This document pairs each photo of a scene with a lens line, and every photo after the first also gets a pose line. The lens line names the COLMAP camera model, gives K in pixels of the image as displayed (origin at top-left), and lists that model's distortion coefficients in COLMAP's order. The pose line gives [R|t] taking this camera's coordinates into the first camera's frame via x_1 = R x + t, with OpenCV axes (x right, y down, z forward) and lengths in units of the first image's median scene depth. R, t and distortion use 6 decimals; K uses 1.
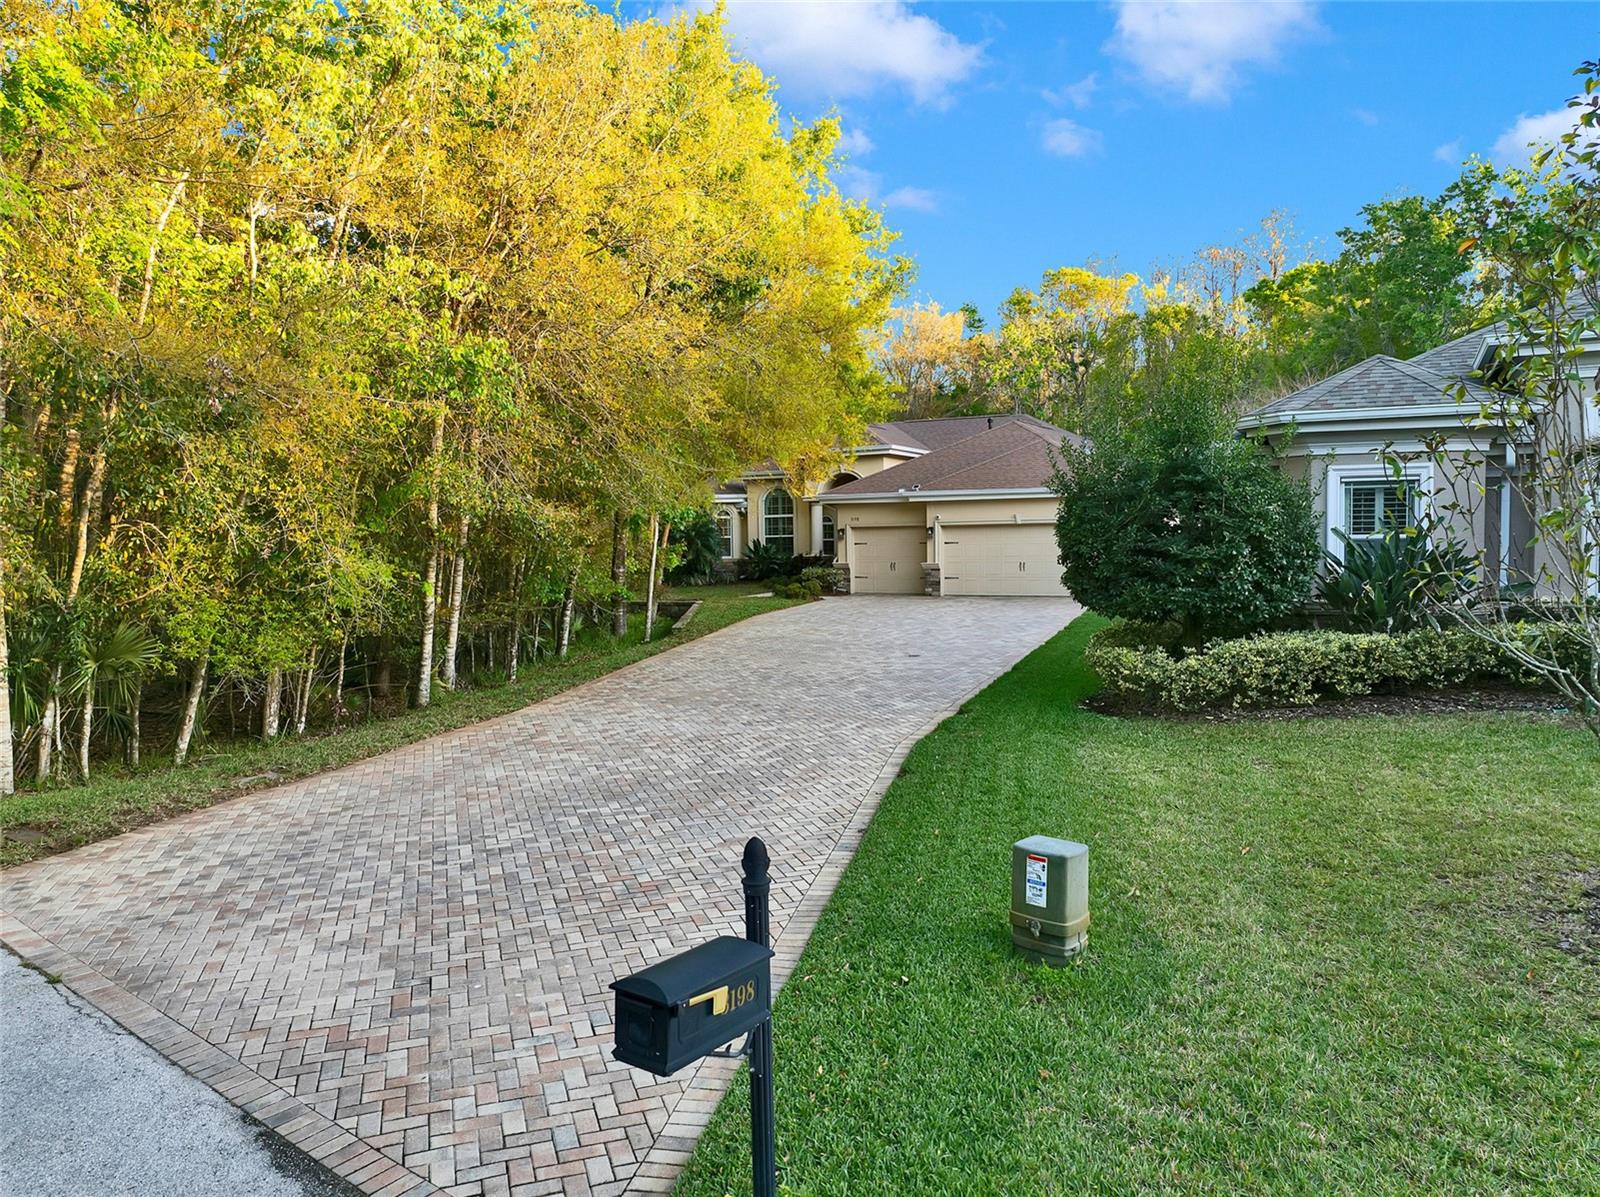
lens RADIAL K [[1150.5, 0, 800.0], [0, 1150.5, 598.5], [0, 0, 1]] dist [-0.071163, 0.039824]
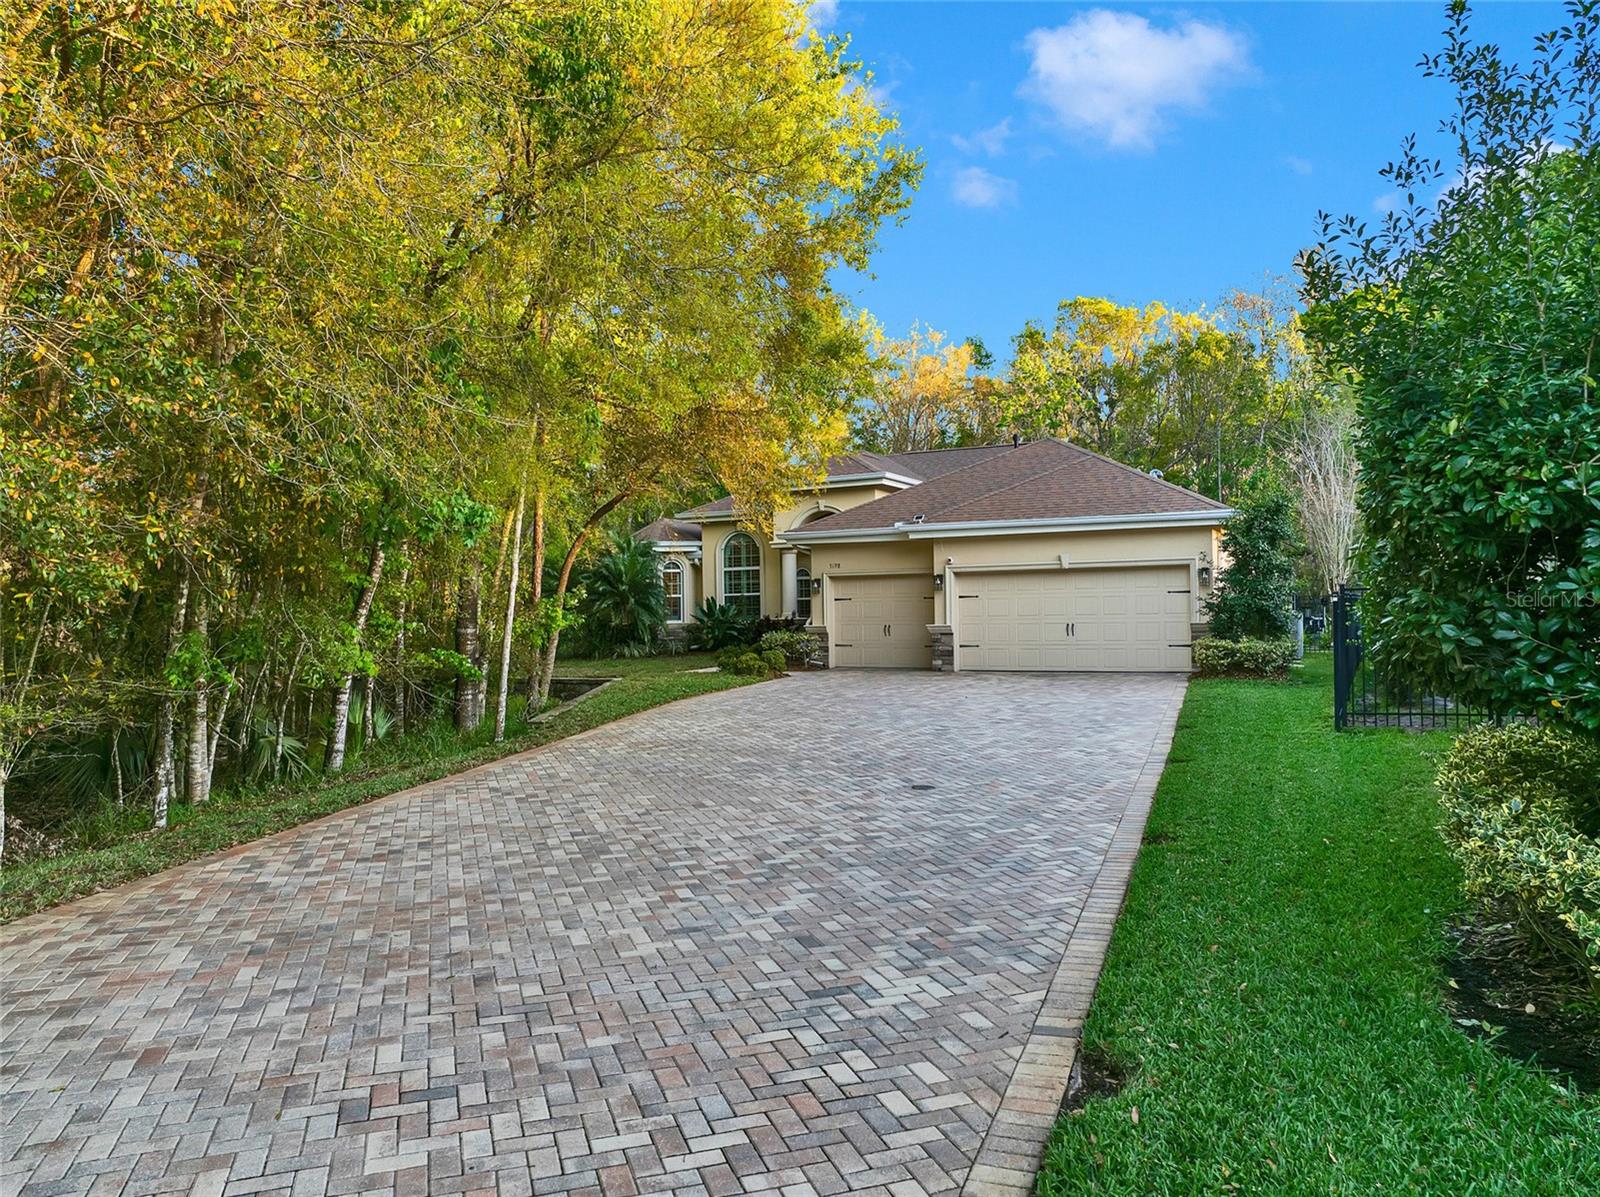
lens RADIAL K [[1150.5, 0, 800.0], [0, 1150.5, 598.5], [0, 0, 1]] dist [-0.071163, 0.039824]
pose [[0.999999, 0.000816, 0.001149, 0.022198], [-0.000739, 0.997825, -0.065909, -0.000162], [-0.001200, 0.065908, 0.997825, 0.244131]]
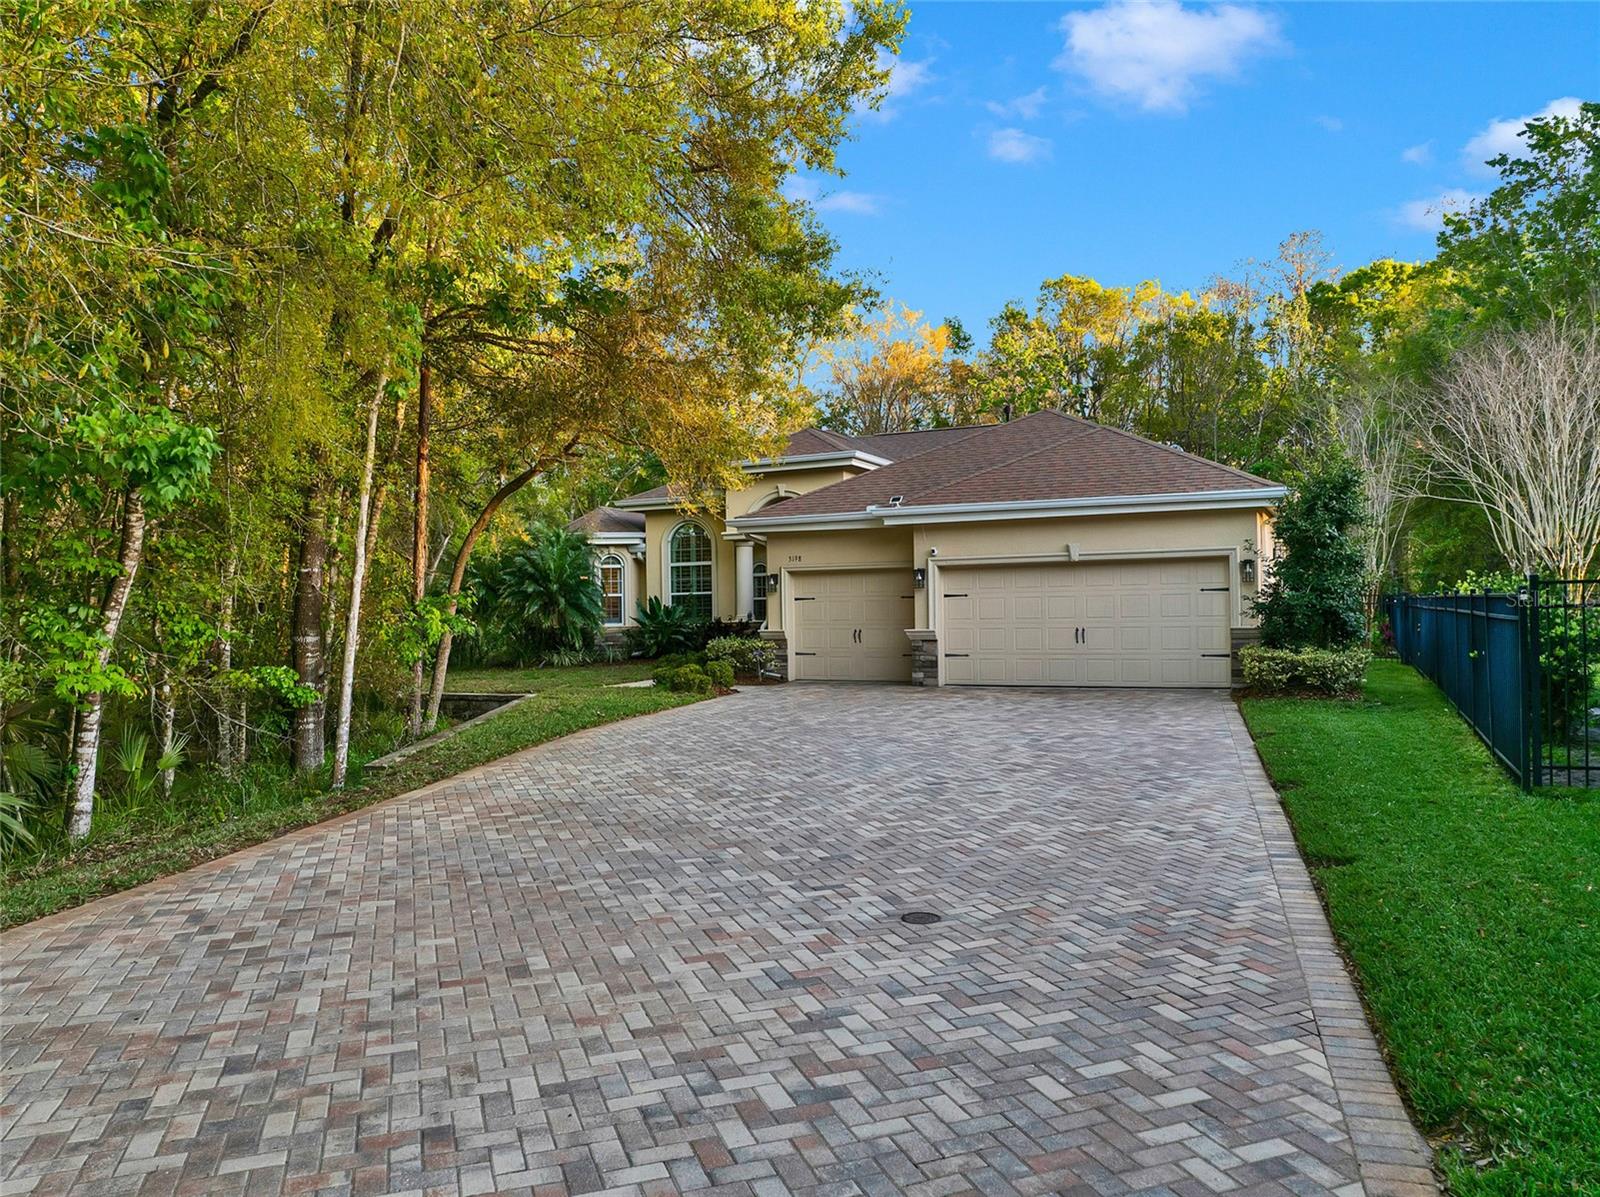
lens RADIAL K [[1156.1, 0, 800.0], [0, 1156.1, 598.5], [0, 0, 1]] dist [-0.046597, 0.001302]
pose [[0.999619, 0.001467, 0.027549, 0.029951], [0.000371, 0.997780, -0.066602, -0.006338], [-0.027586, 0.066587, 0.997399, 0.348027]]
